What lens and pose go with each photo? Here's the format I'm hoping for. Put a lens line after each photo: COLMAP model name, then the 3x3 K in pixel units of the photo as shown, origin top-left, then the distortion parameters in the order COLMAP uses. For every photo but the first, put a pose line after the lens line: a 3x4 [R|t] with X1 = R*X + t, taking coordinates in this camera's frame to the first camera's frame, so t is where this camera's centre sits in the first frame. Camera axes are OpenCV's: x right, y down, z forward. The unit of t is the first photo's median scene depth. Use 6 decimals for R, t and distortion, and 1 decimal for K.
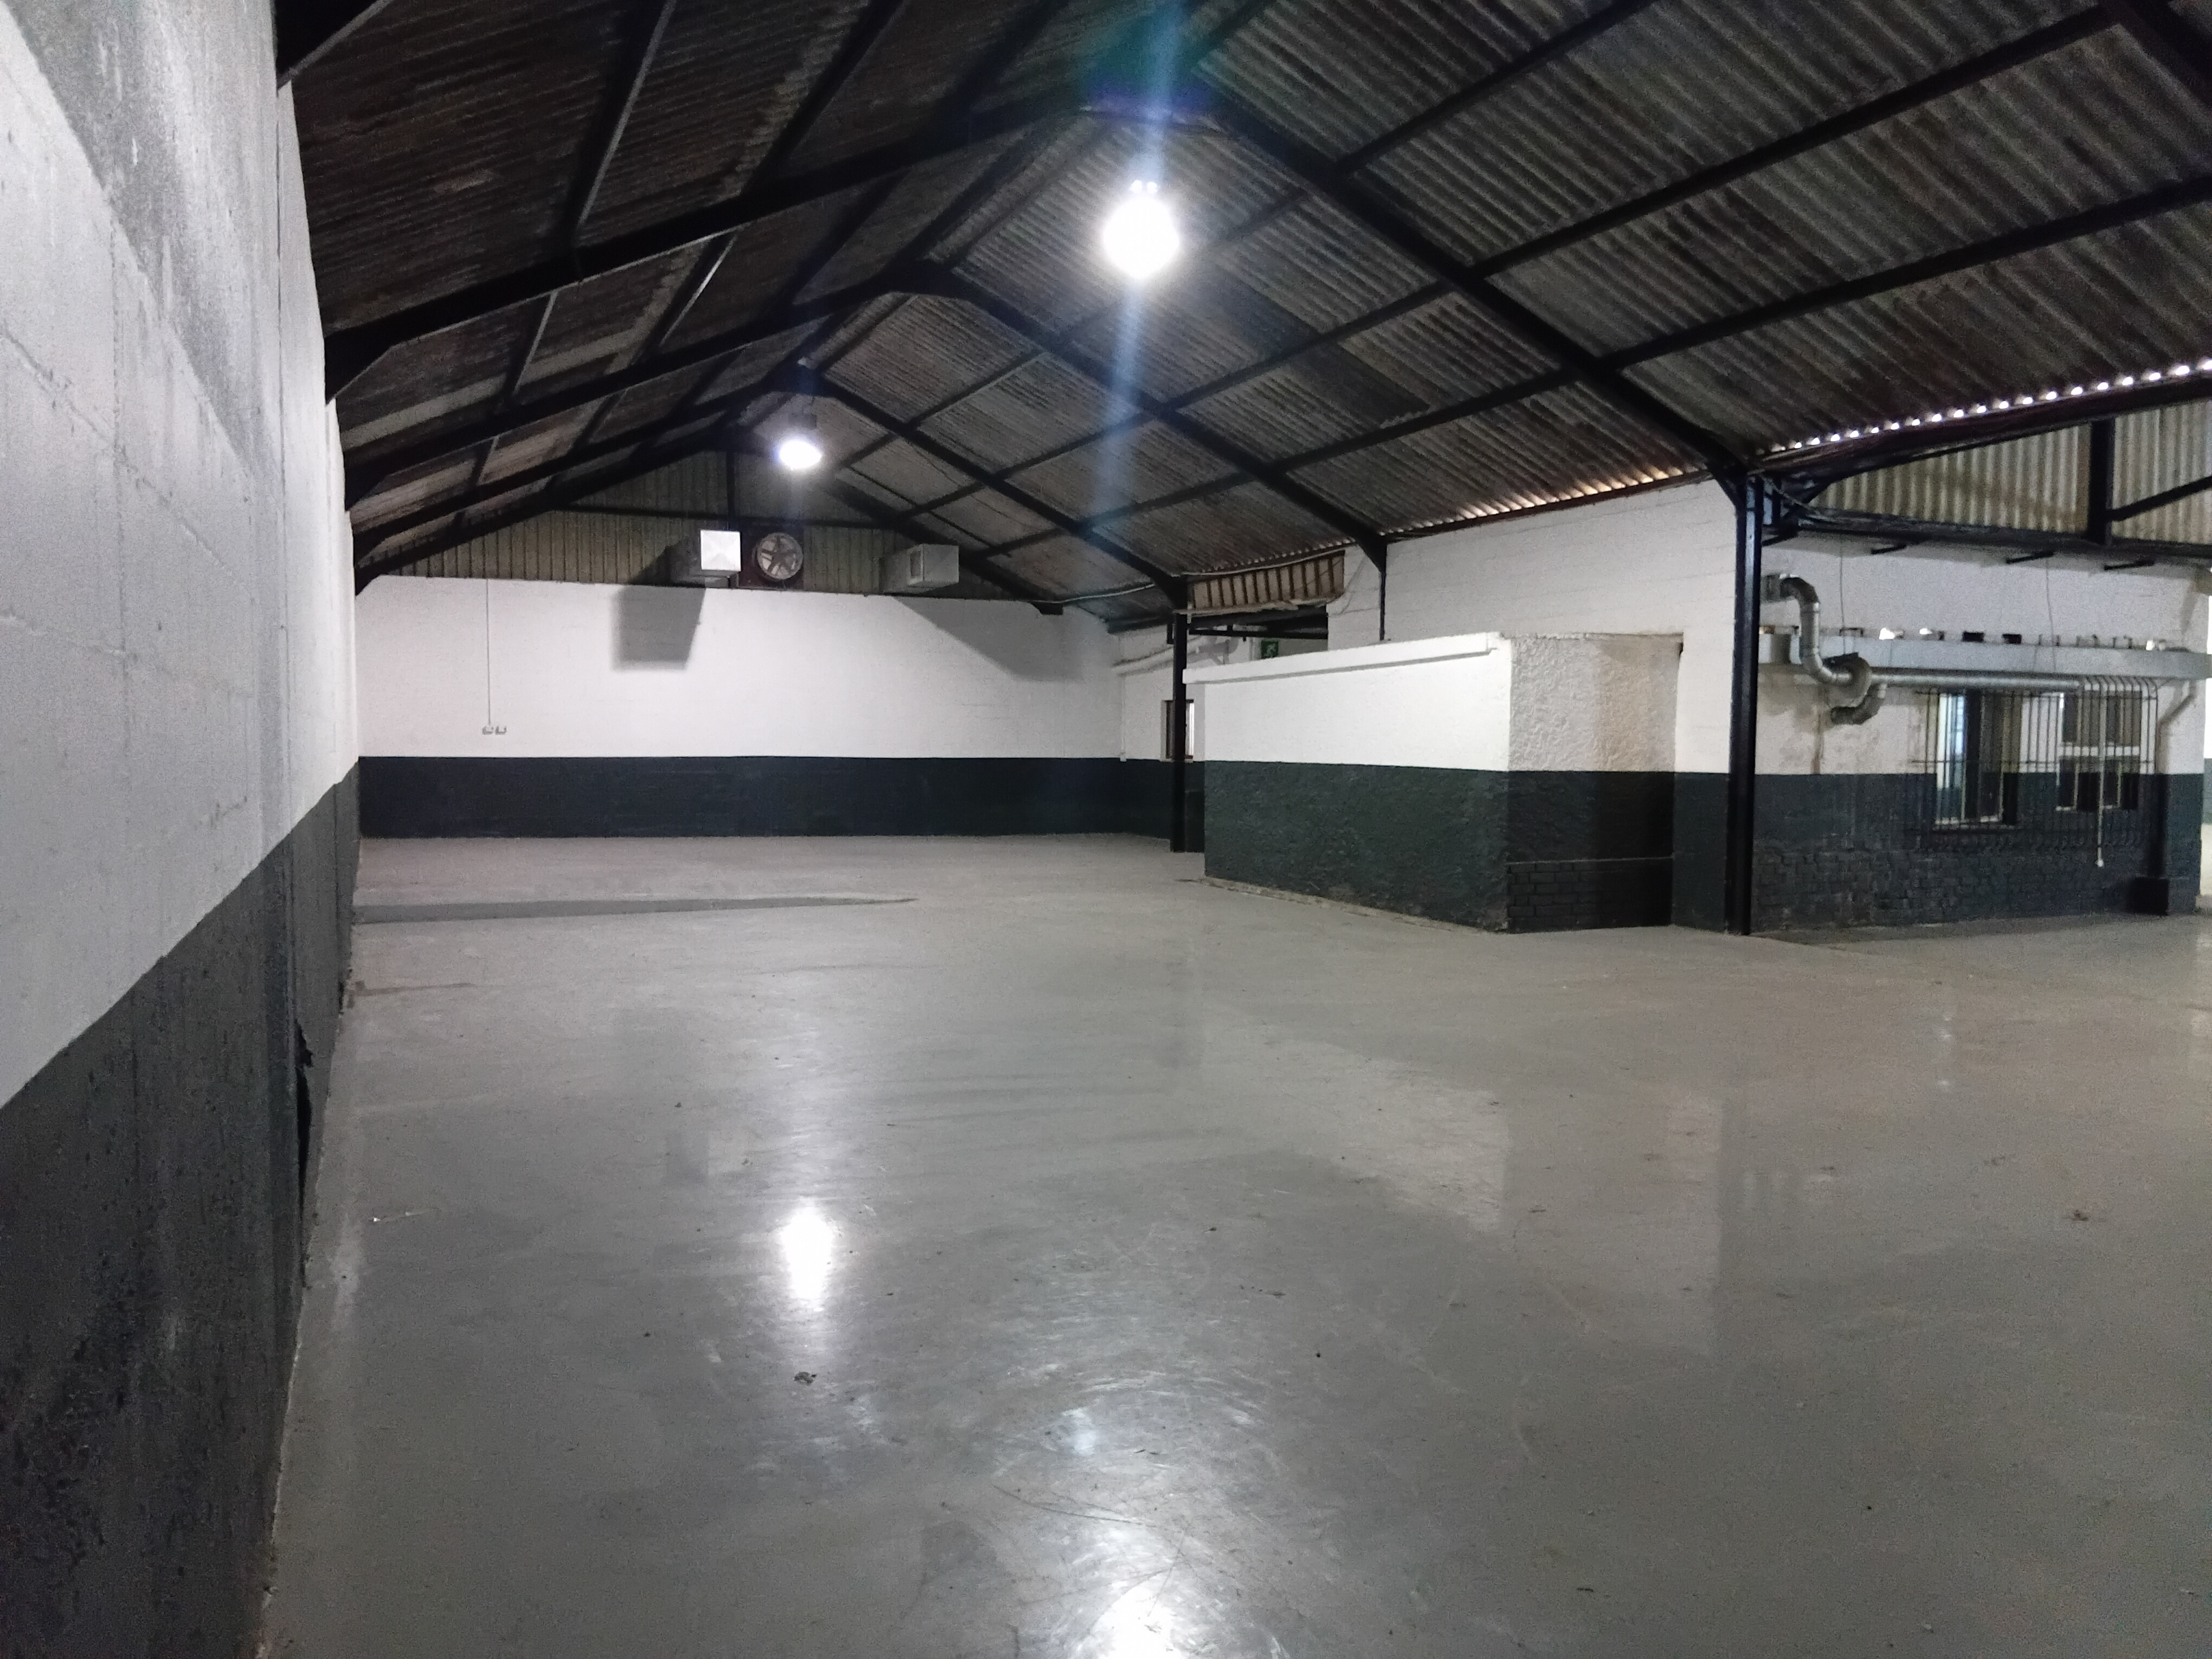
lens RADIAL K [[1658.5, 0, 1103.4], [0, 1658.5, 844.3], [0, 0, 1]] dist [0.067143, -0.146682]
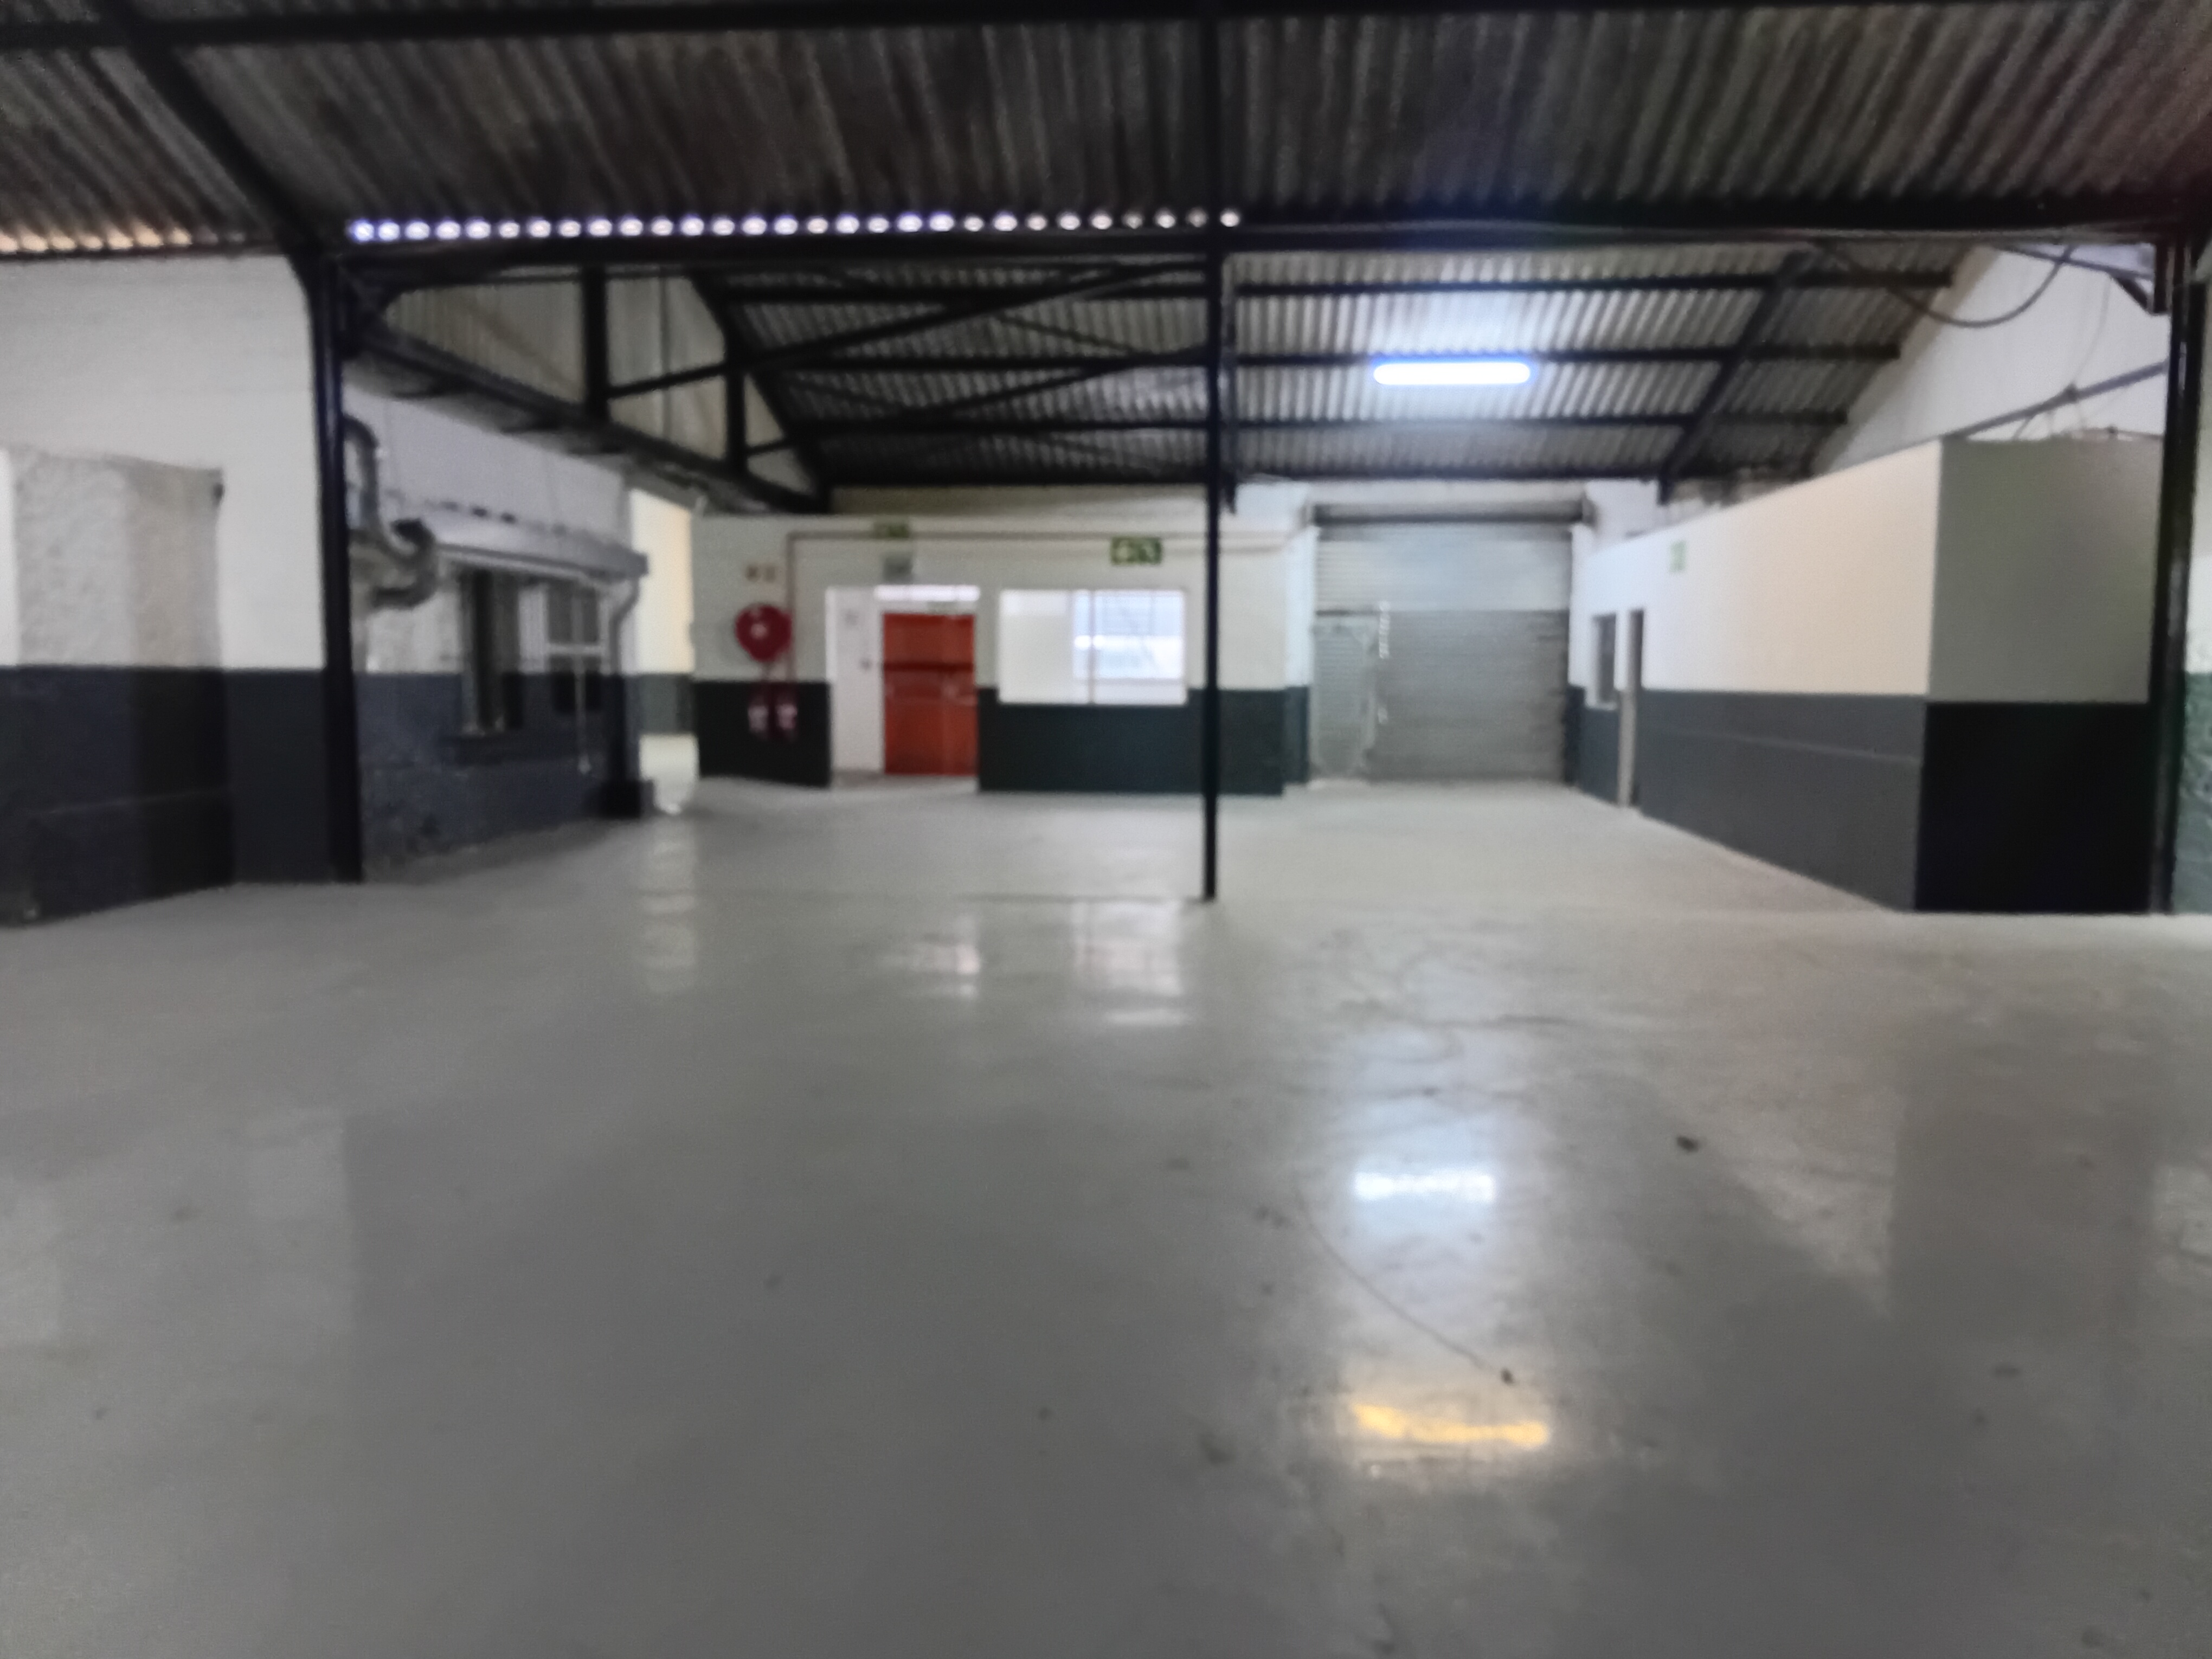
lens RADIAL K [[1658.5, 0, 1103.4], [0, 1658.5, 844.3], [0, 0, 1]] dist [0.067143, -0.146682]
pose [[0.467313, -0.091545, 0.879340, -0.110660], [0.050395, 0.995766, 0.076884, -0.004590], [-0.882655, 0.008385, 0.469947, 0.335271]]
